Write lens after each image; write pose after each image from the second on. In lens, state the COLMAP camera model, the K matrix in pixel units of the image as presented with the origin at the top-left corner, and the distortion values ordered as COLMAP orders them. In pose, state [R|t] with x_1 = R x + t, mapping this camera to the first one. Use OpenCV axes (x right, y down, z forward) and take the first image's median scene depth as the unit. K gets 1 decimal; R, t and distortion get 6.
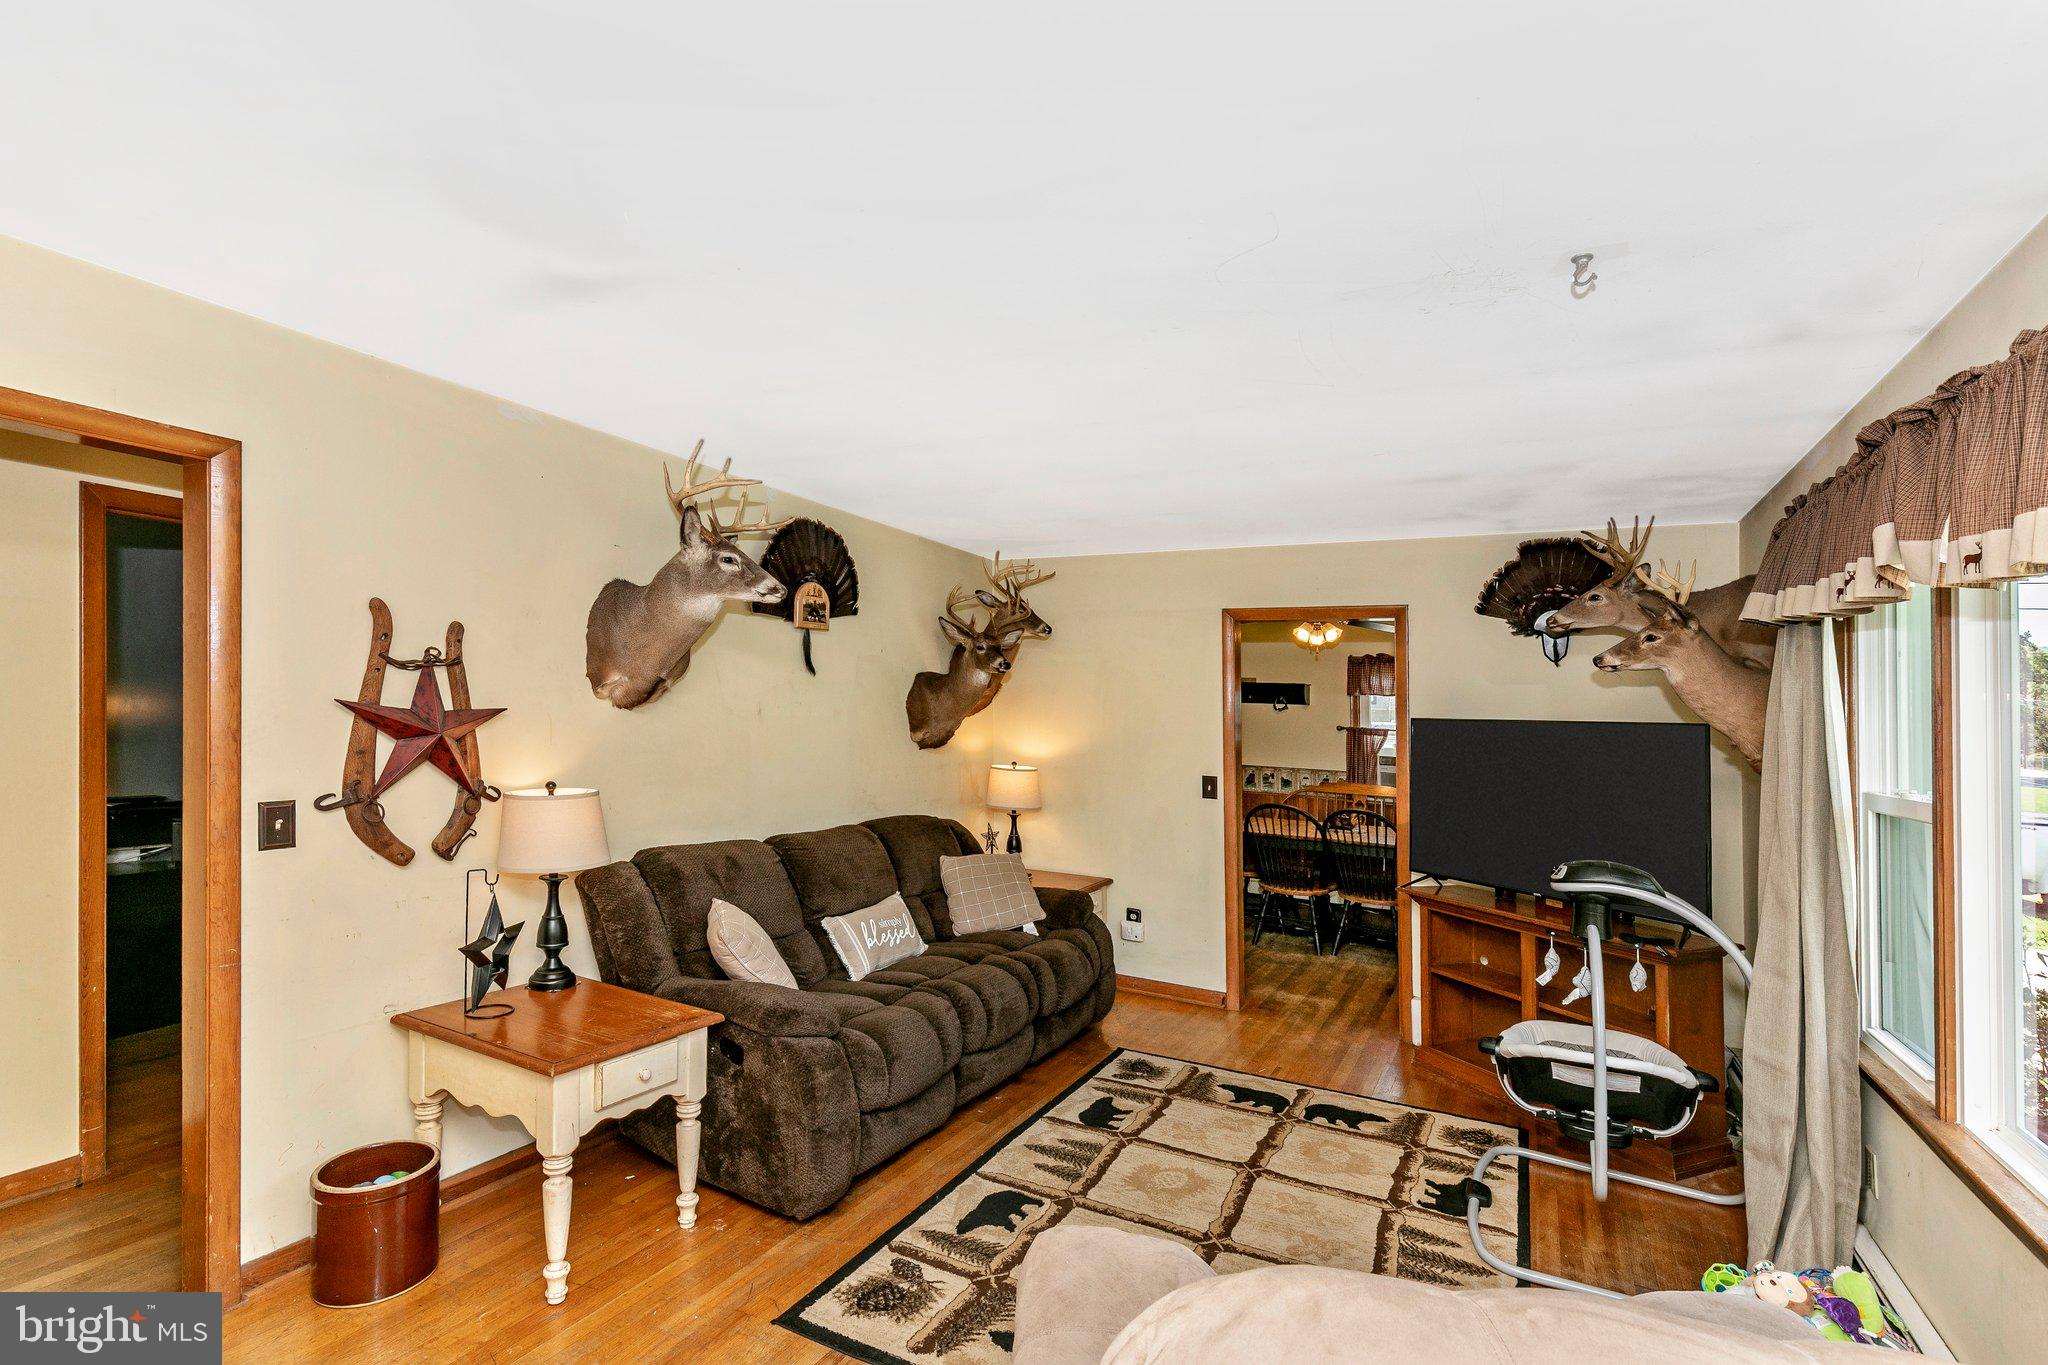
lens RADIAL K [[923.2, 0, 976.8], [0, 923.2, 679.7], [0, 0, 1]] dist [0.005685, -0.000645]
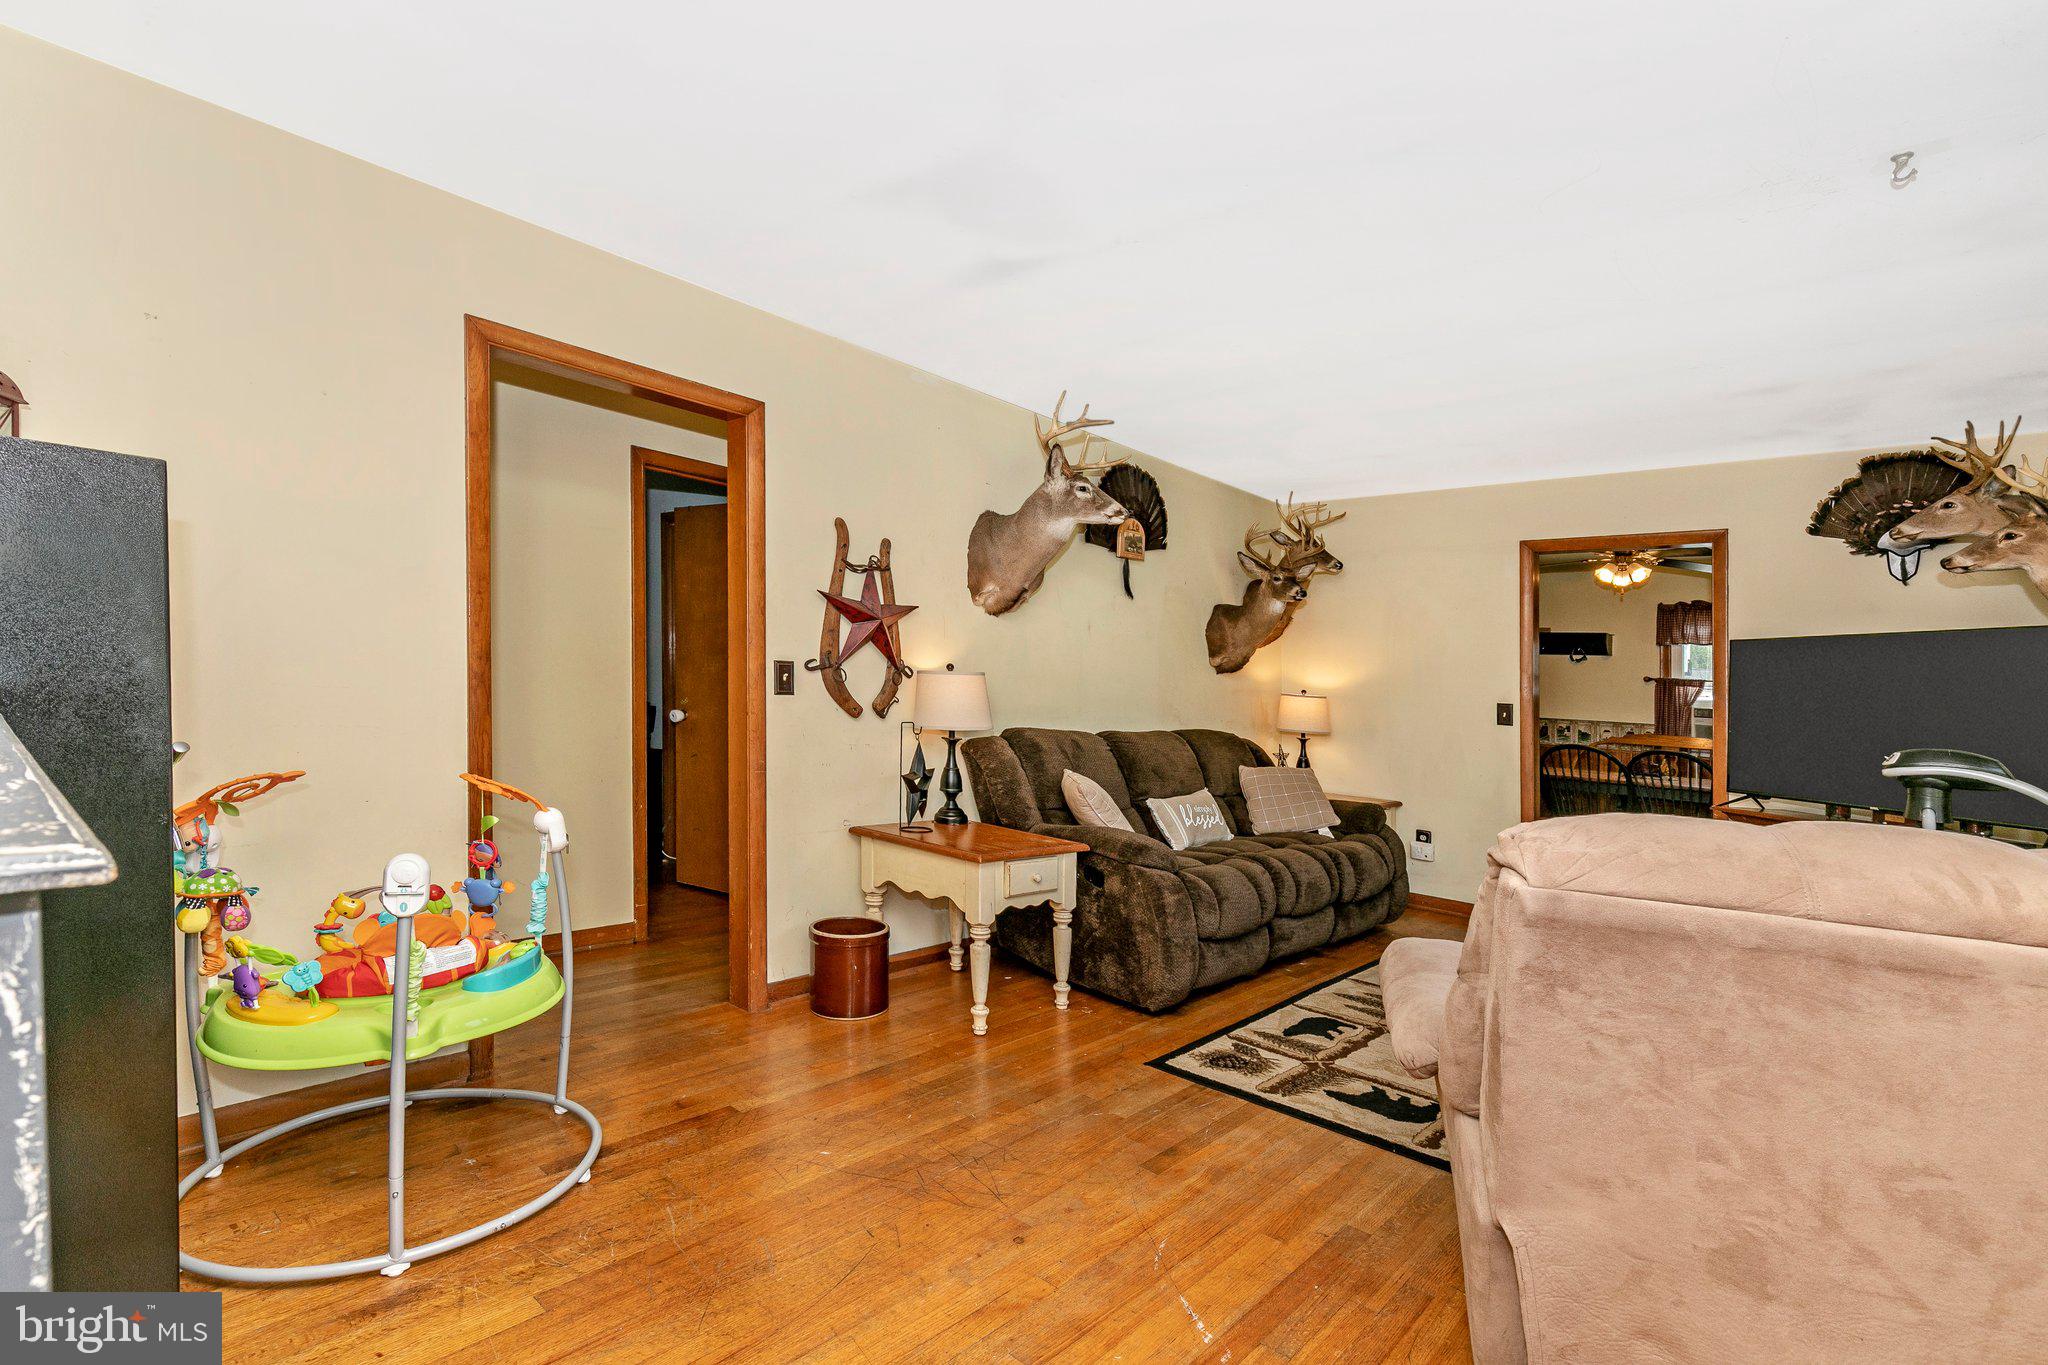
lens RADIAL K [[923.2, 0, 1009.0], [0, 923.2, 666.2], [0, 0, 1]] dist [0.005685, -0.000645]
pose [[0.973964, 0.006632, -0.226604, -0.090795], [-0.006052, 0.999976, 0.003254, 0.107722], [0.226620, -0.001798, 0.973981, -0.223114]]
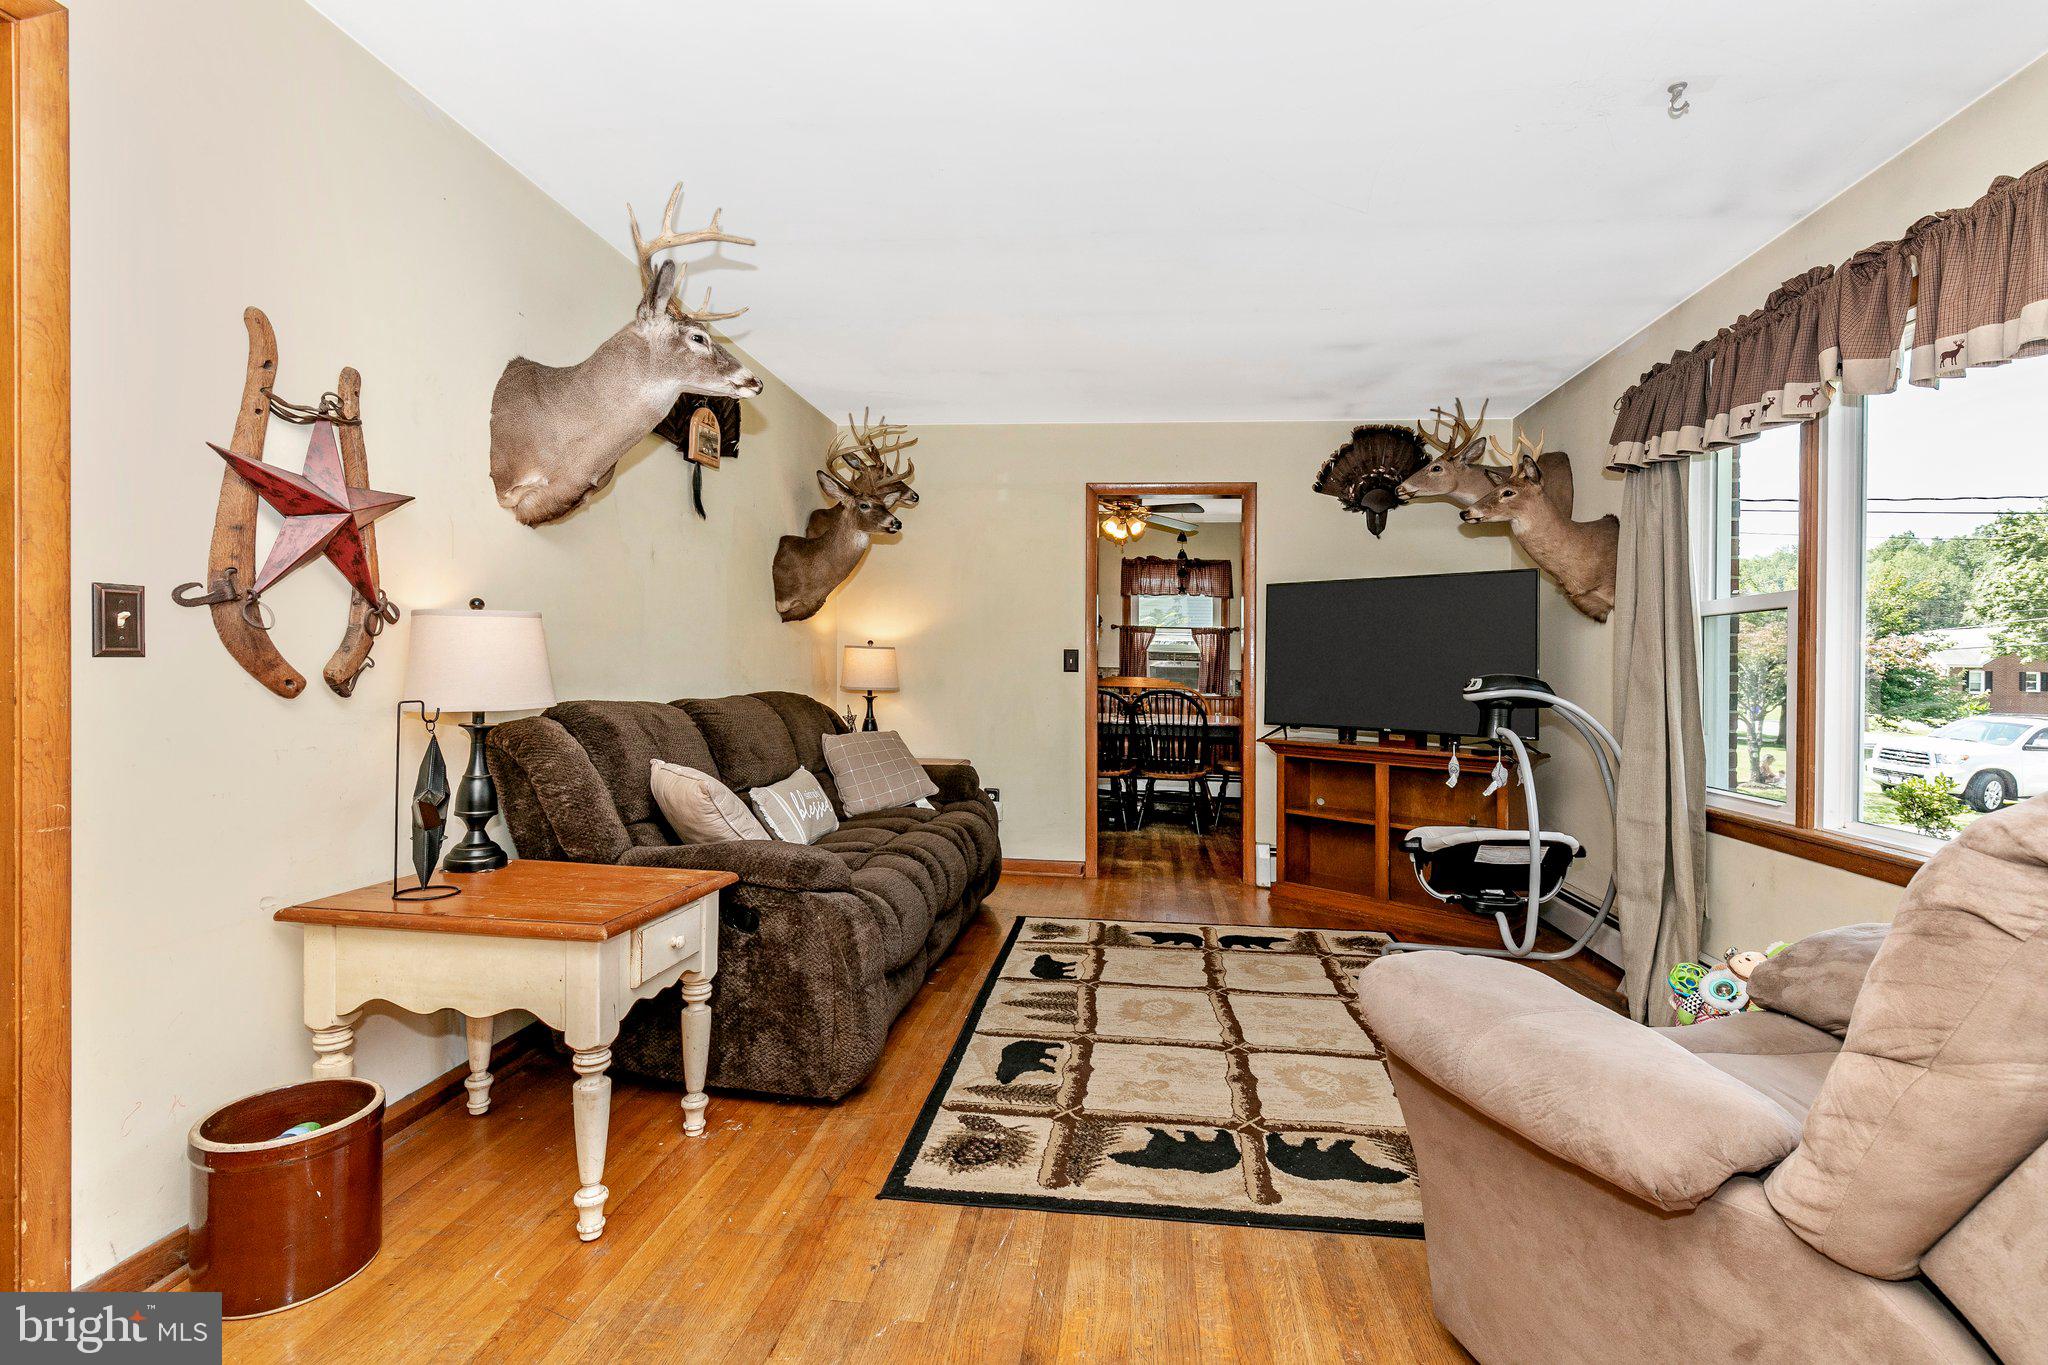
lens RADIAL K [[948.6, 0, 996.3], [0, 948.6, 629.8], [0, 0, 1]] dist [0.019724, -0.007773]
pose [[0.932217, -0.003436, 0.361884, -0.335443], [-0.000019, 0.999954, 0.009544, 0.125393], [-0.361900, -0.008904, 0.932174, 0.111481]]
